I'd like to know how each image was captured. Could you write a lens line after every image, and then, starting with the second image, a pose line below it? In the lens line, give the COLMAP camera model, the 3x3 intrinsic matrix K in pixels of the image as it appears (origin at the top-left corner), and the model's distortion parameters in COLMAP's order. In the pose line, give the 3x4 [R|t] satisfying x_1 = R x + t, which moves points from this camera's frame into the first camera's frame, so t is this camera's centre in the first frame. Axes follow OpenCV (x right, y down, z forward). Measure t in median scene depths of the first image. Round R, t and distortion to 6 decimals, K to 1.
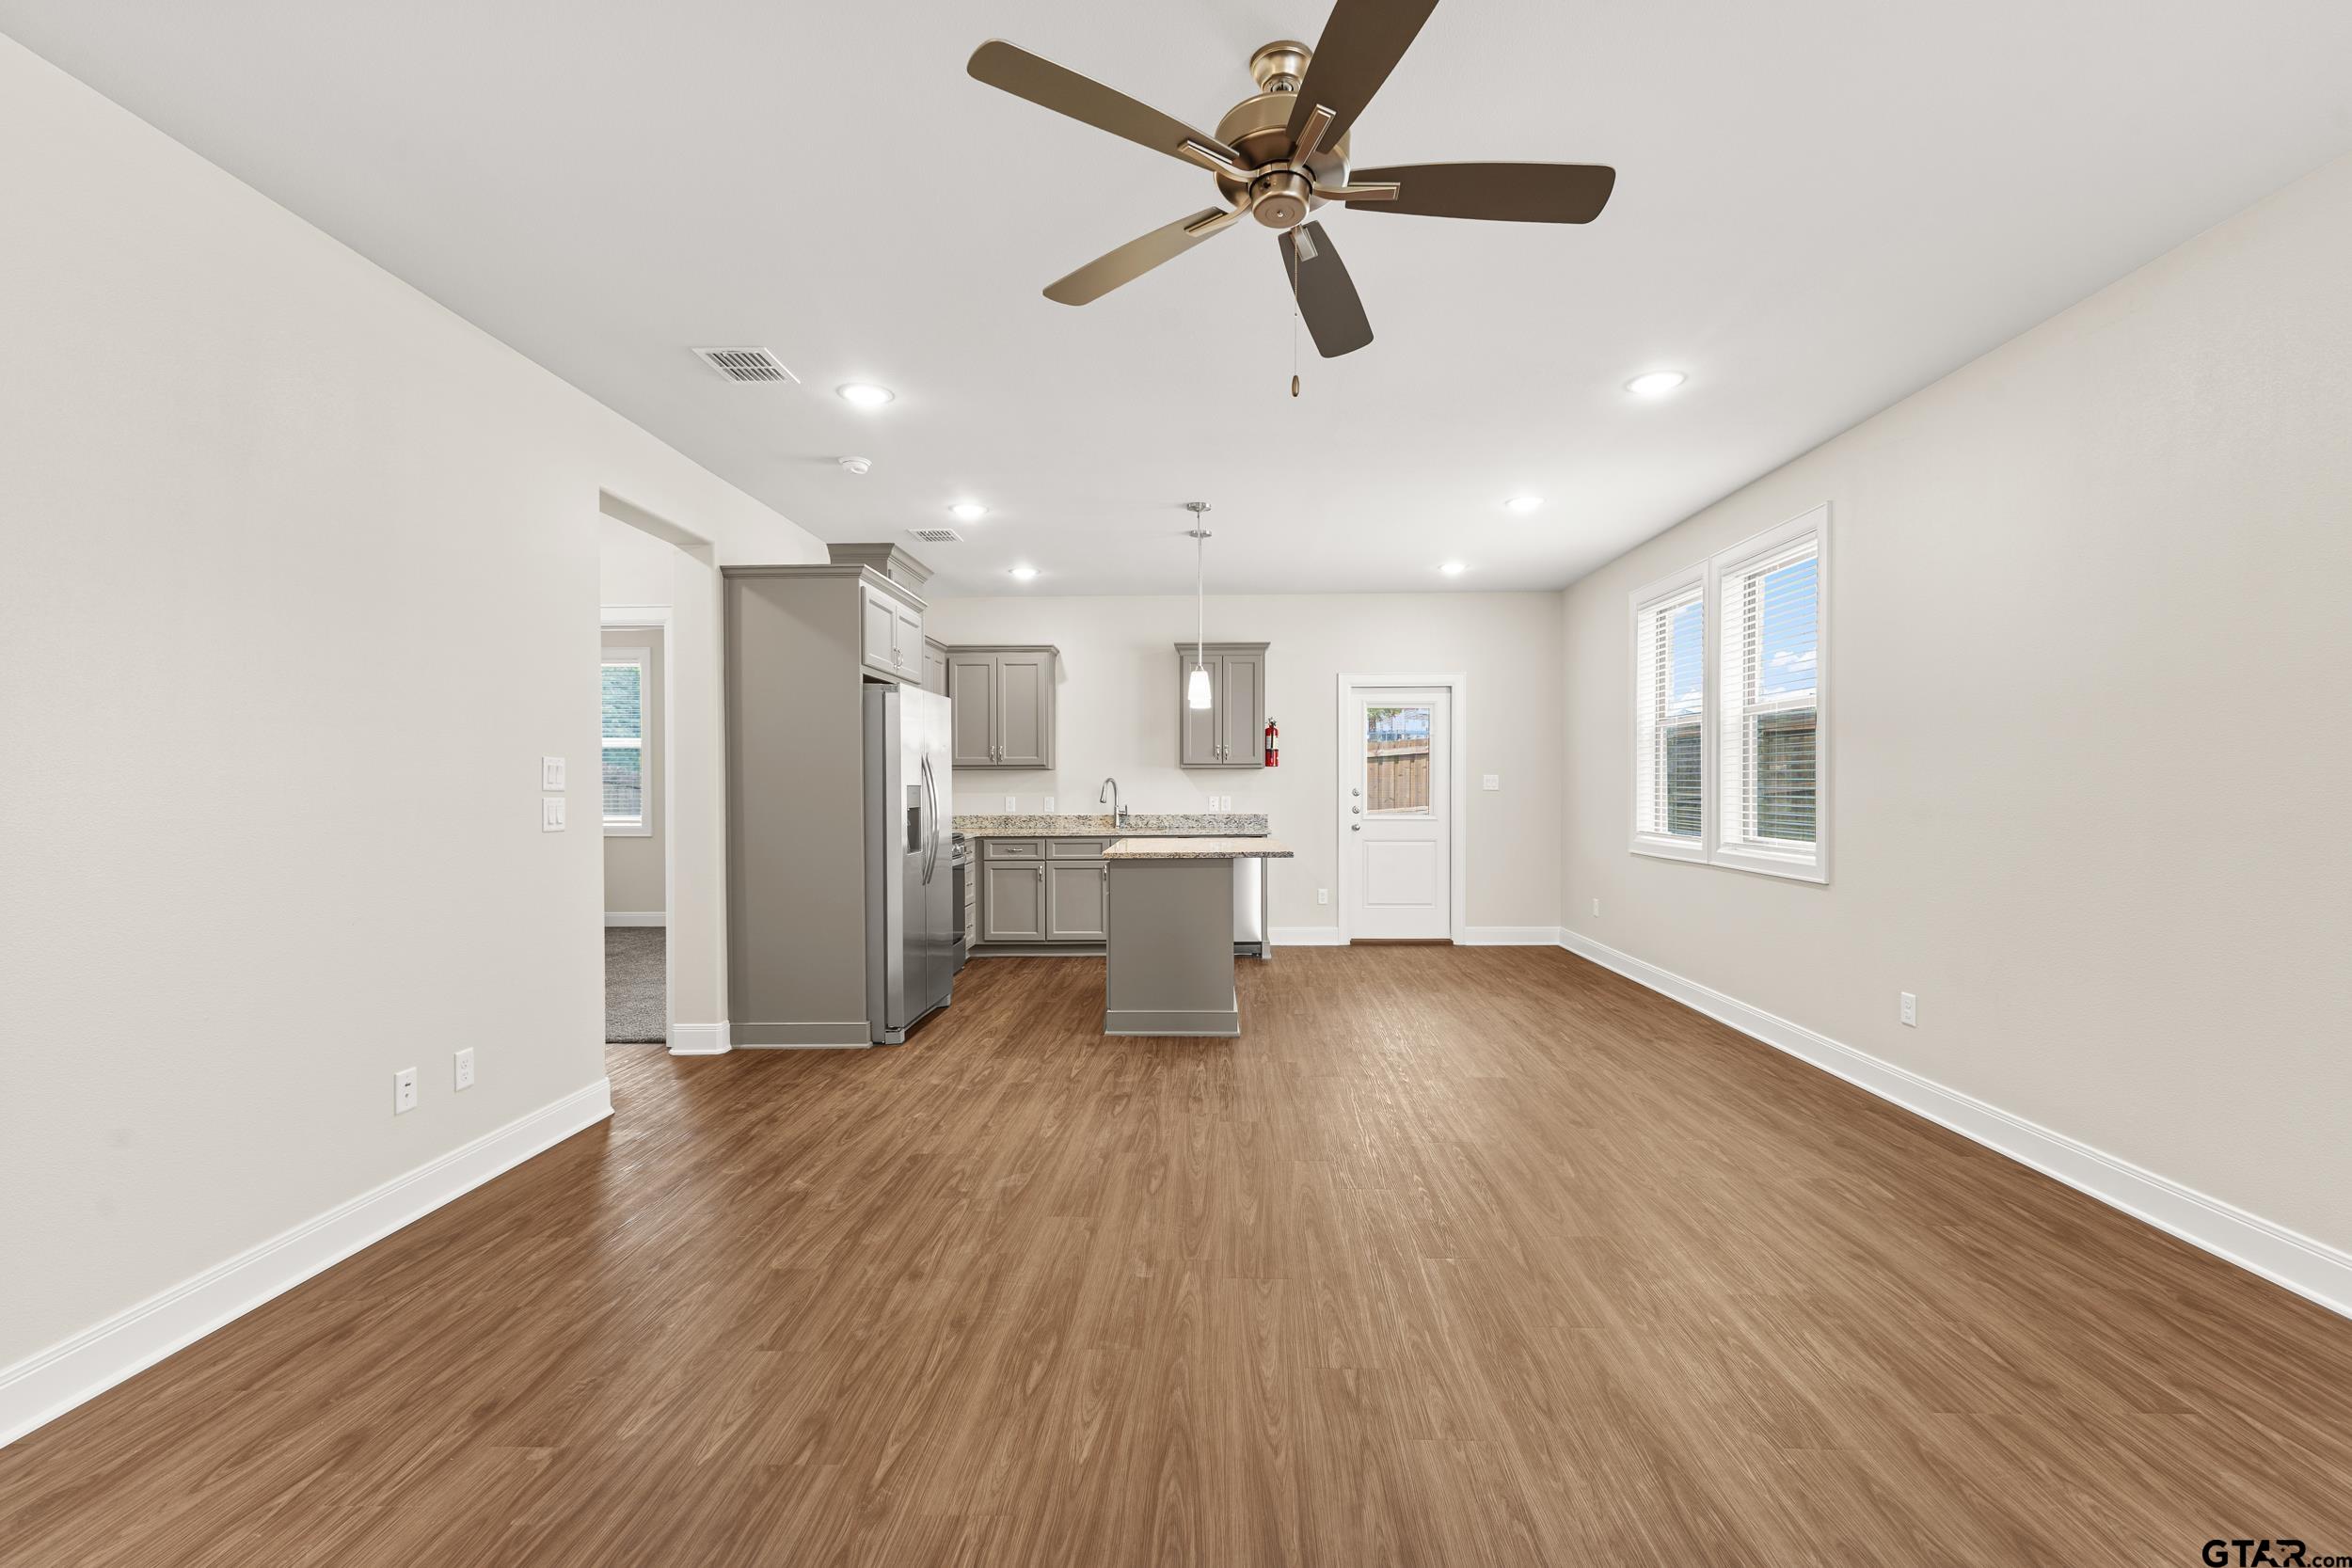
lens RADIAL K [[999.1, 0, 1176.0], [0, 999.1, 784.0], [0, 0, 1]] dist [0.007275, -0.000337]
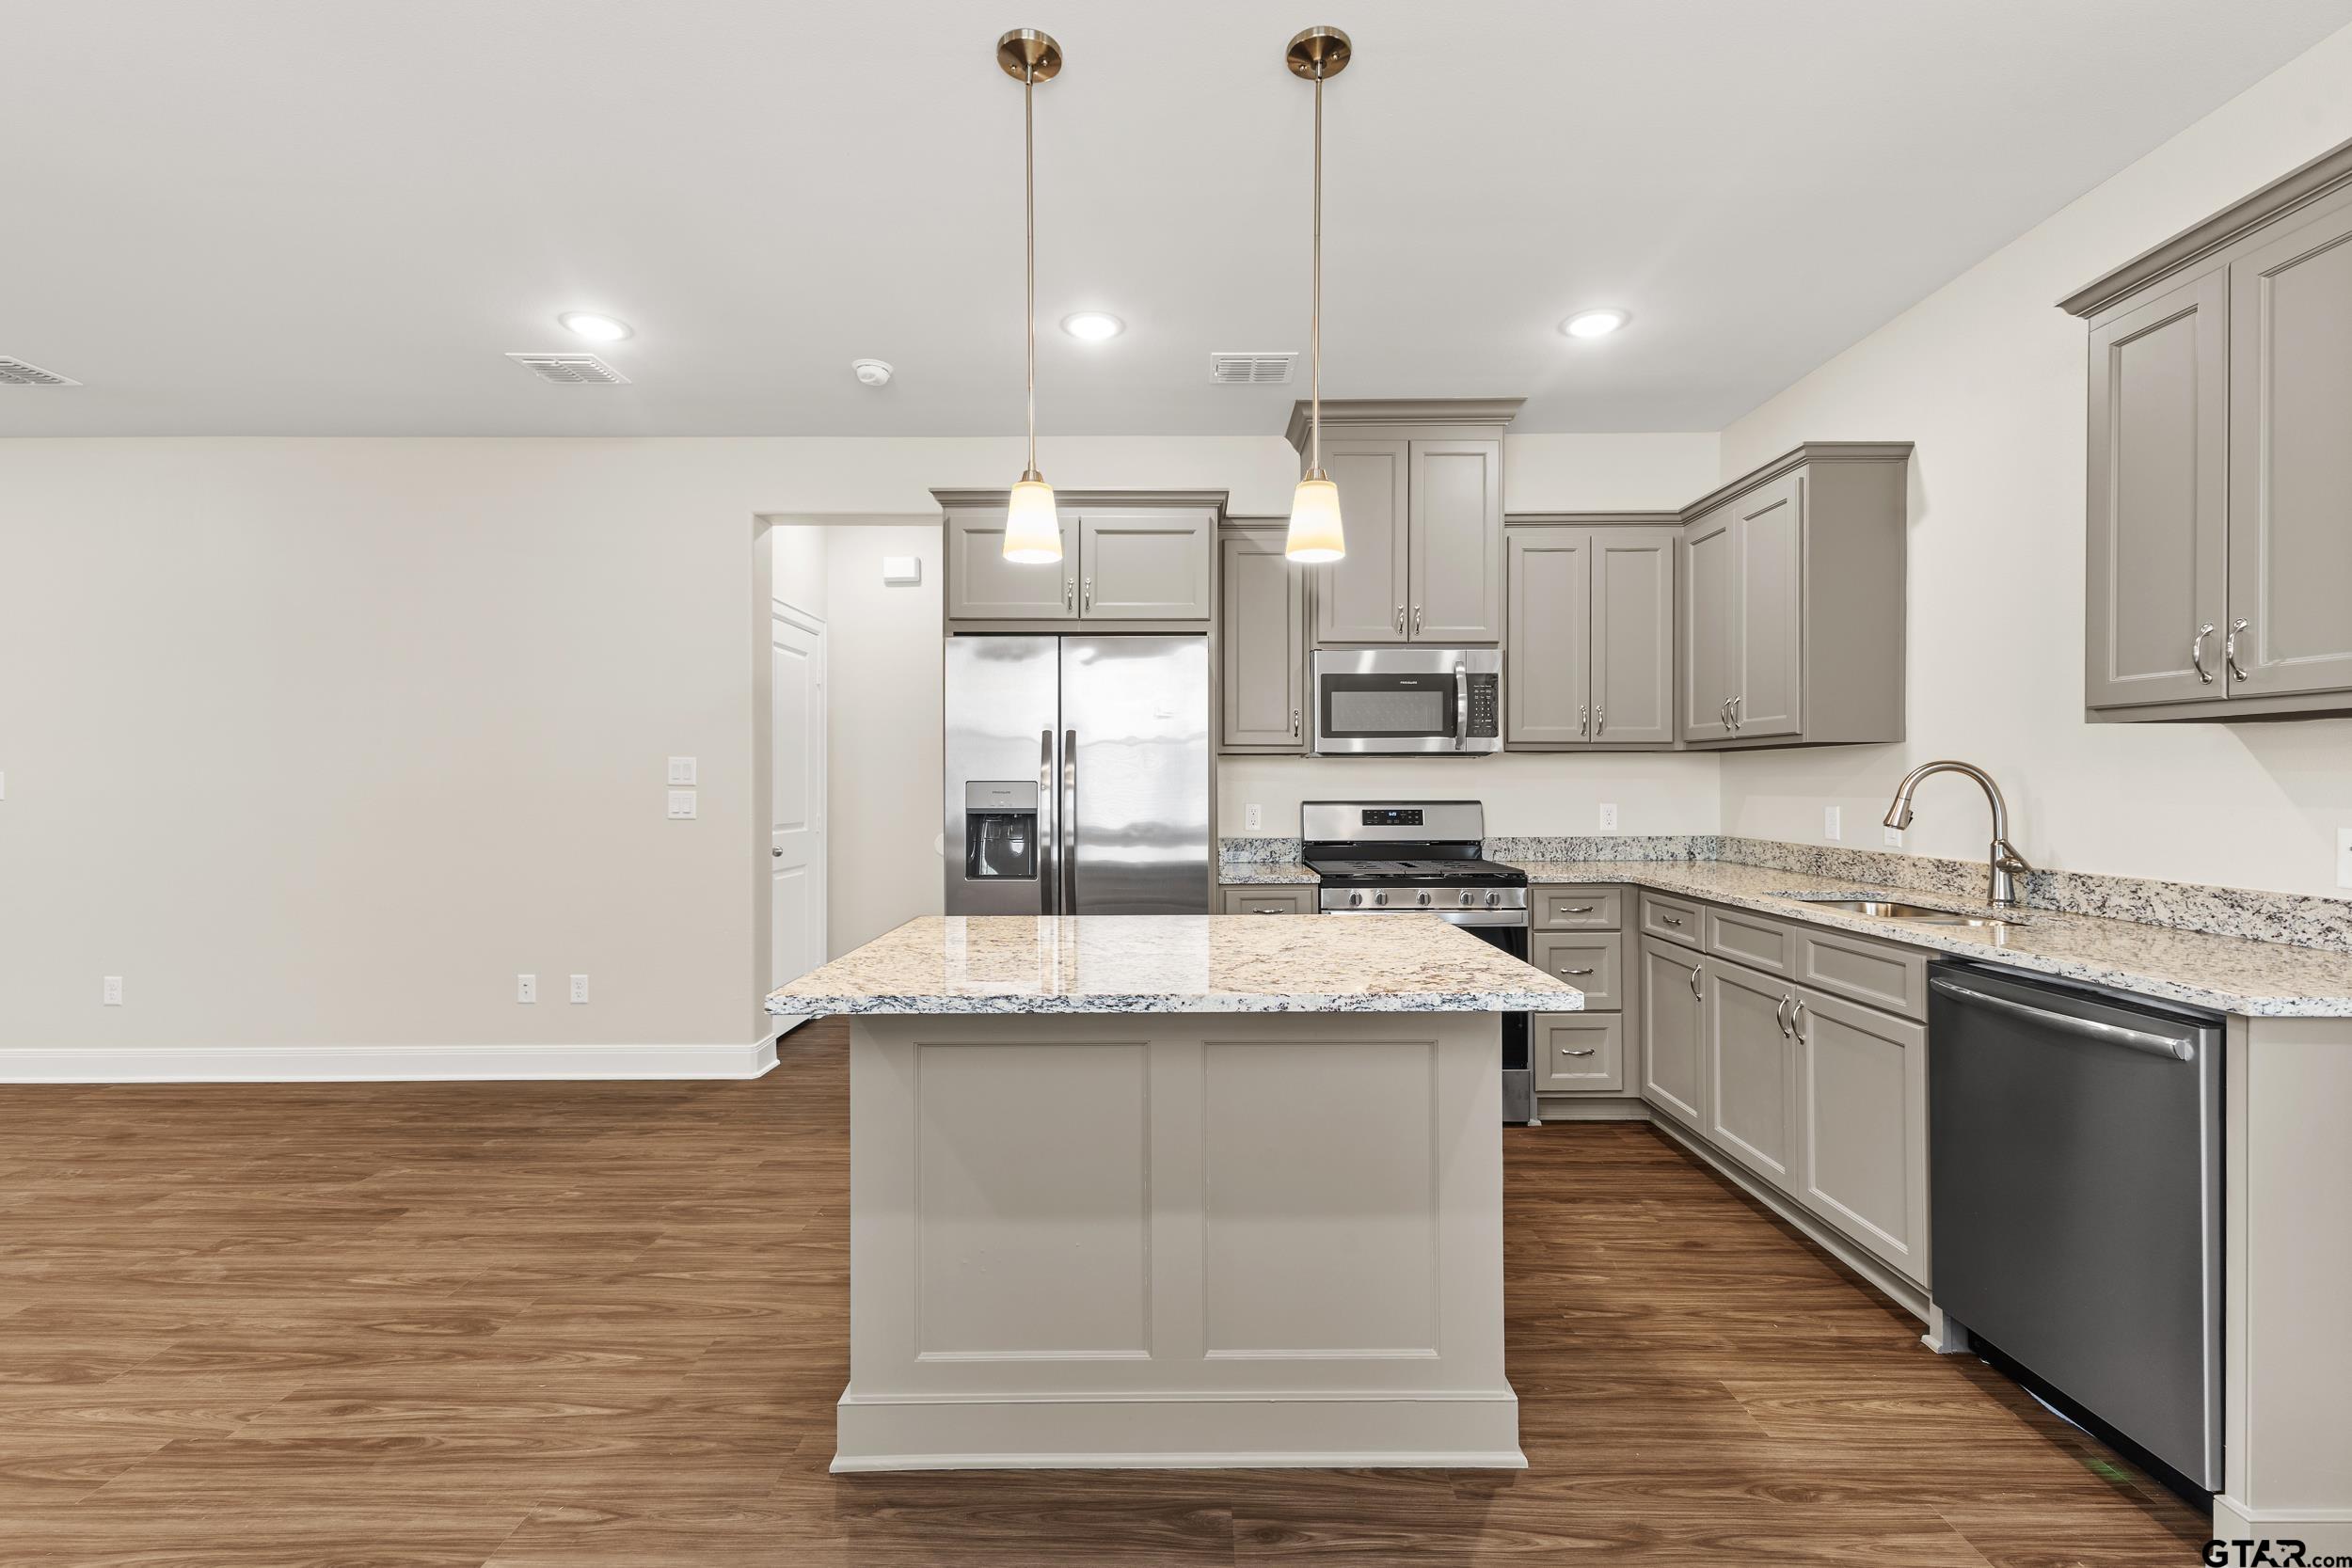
lens RADIAL K [[999.1, 0, 1176.0], [0, 999.1, 784.0], [0, 0, 1]] dist [0.007275, -0.000337]
pose [[0.044725, 0.006755, -0.998976, 0.291417], [0.001968, 0.999975, 0.006850, -0.000943], [0.998997, -0.002272, 0.044711, 0.747239]]
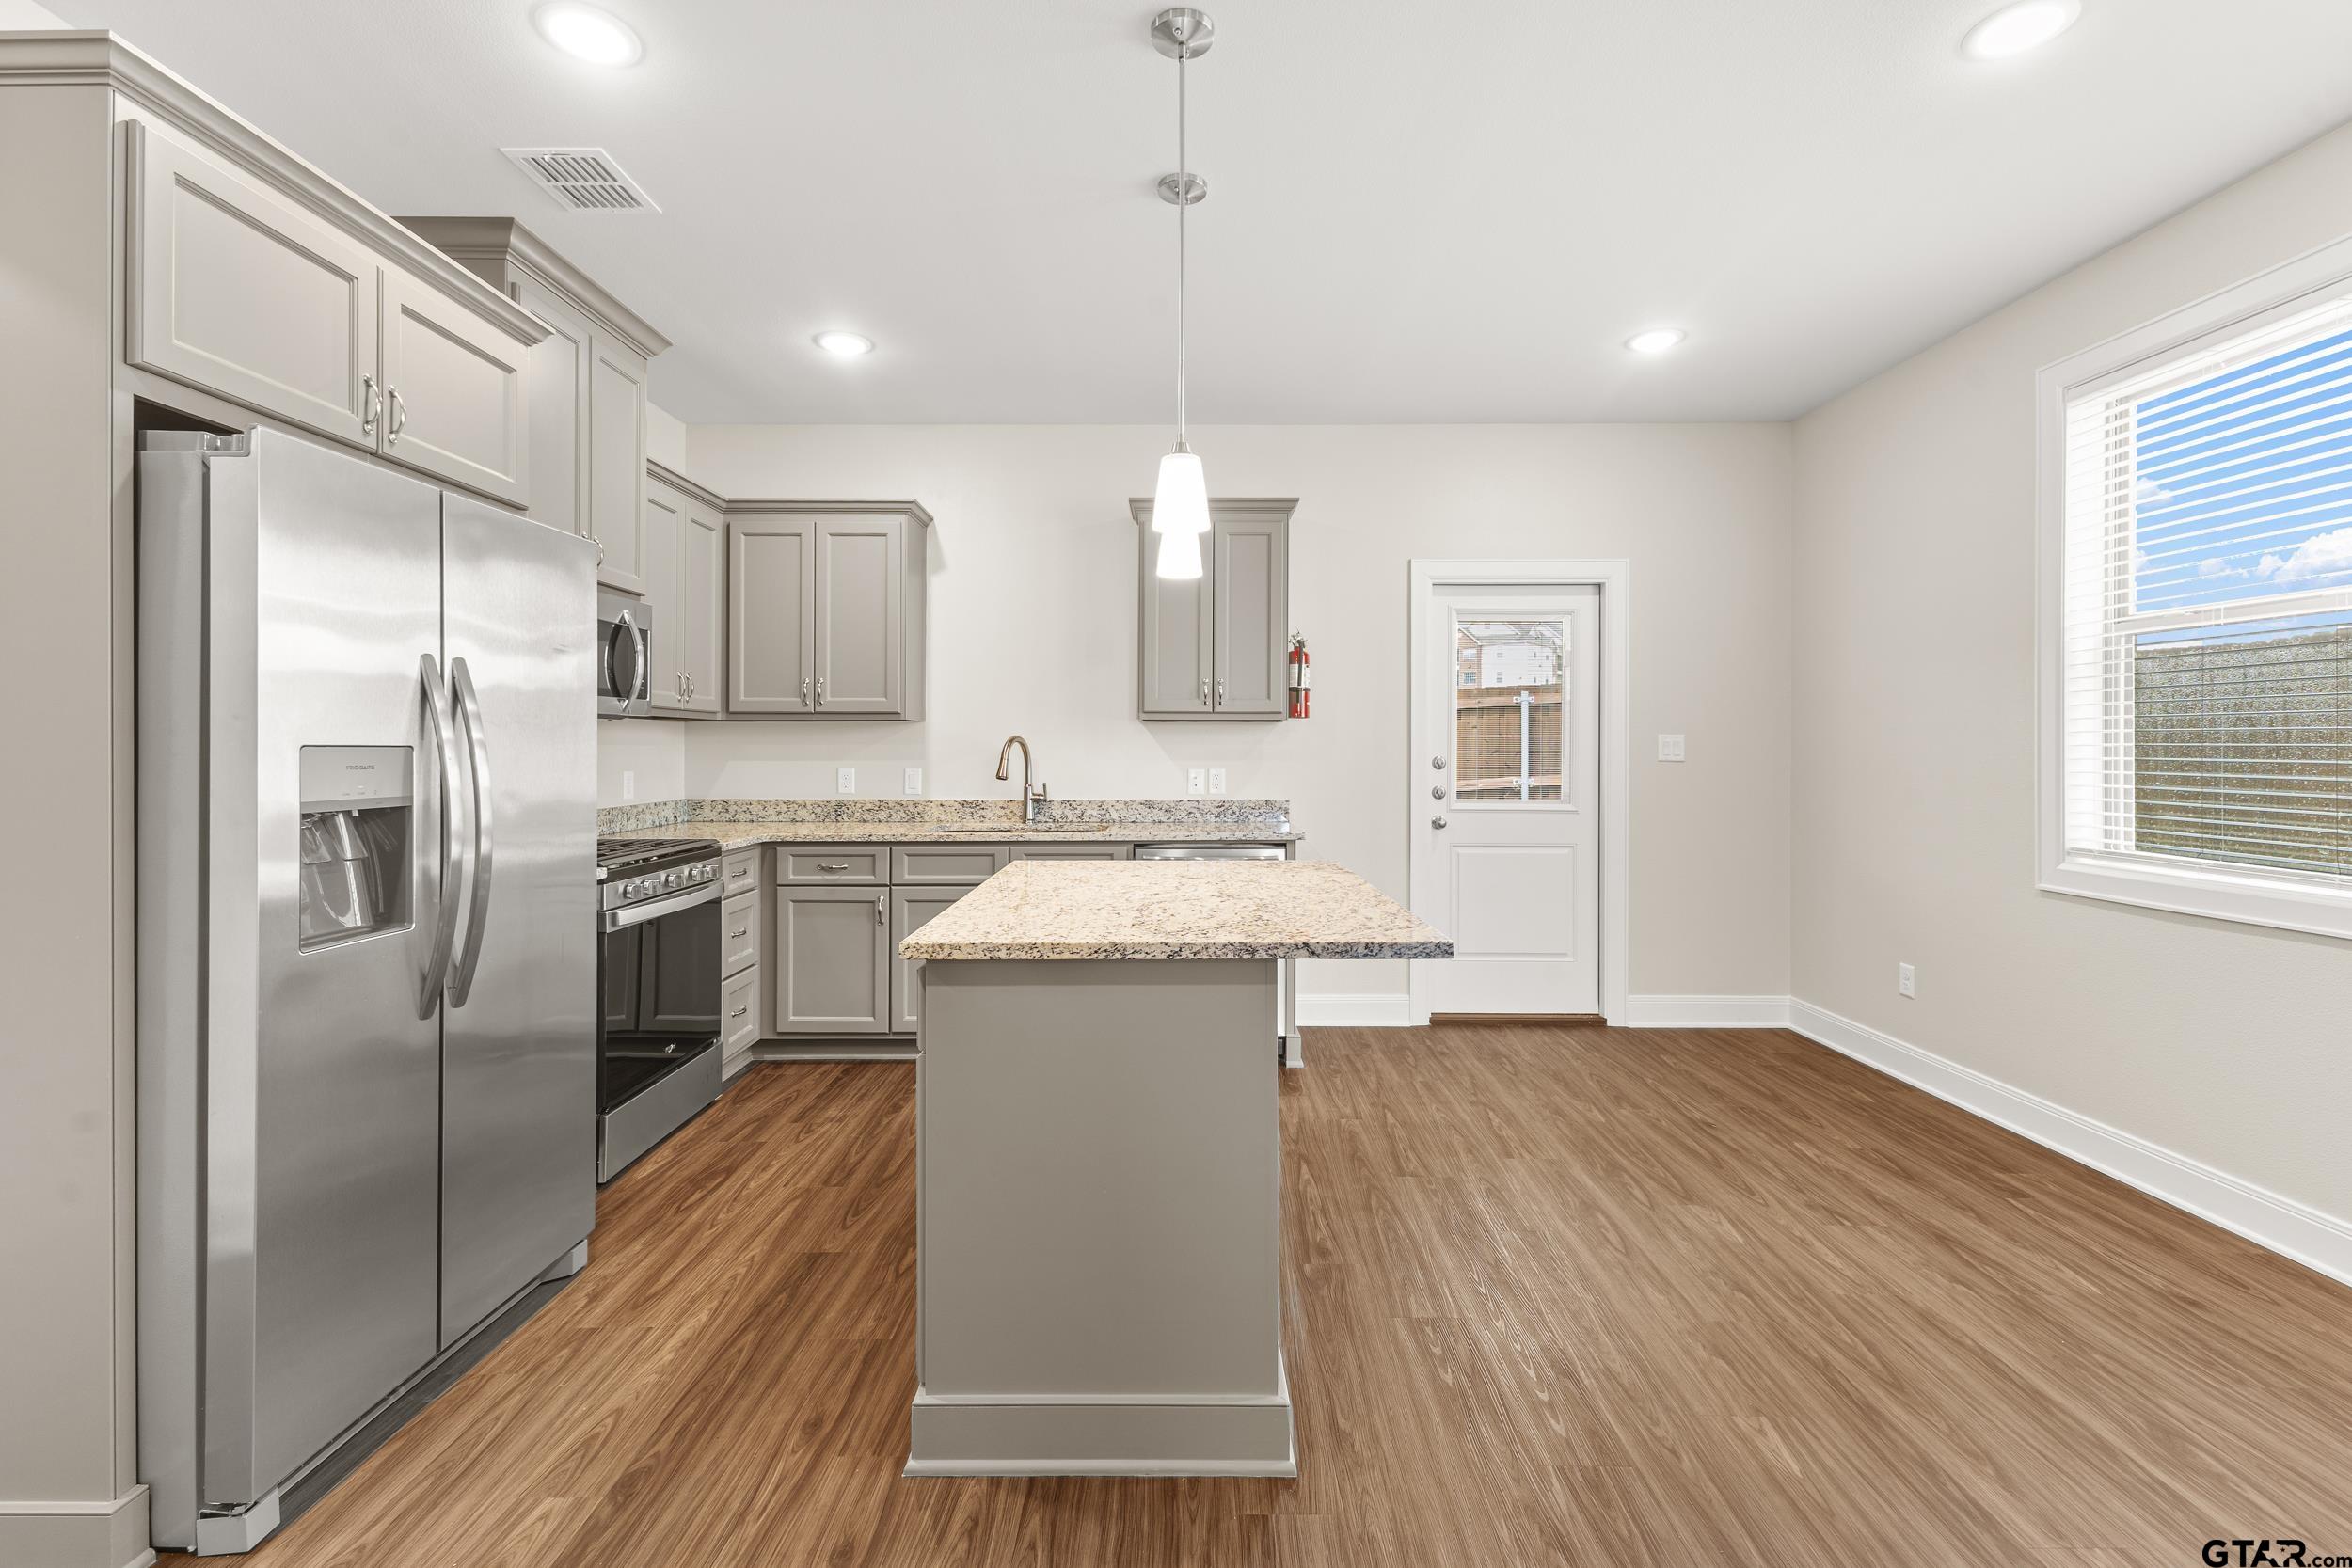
lens RADIAL K [[1011.6, 0, 1182.6], [0, 1011.6, 747.1], [0, 0, 1]] dist [0.001390, -0.000002]
pose [[0.999176, 0.005413, 0.040218, 0.006220], [-0.005363, 0.999985, -0.001350, 0.000465], [-0.040225, 0.001133, 0.999190, 0.439263]]
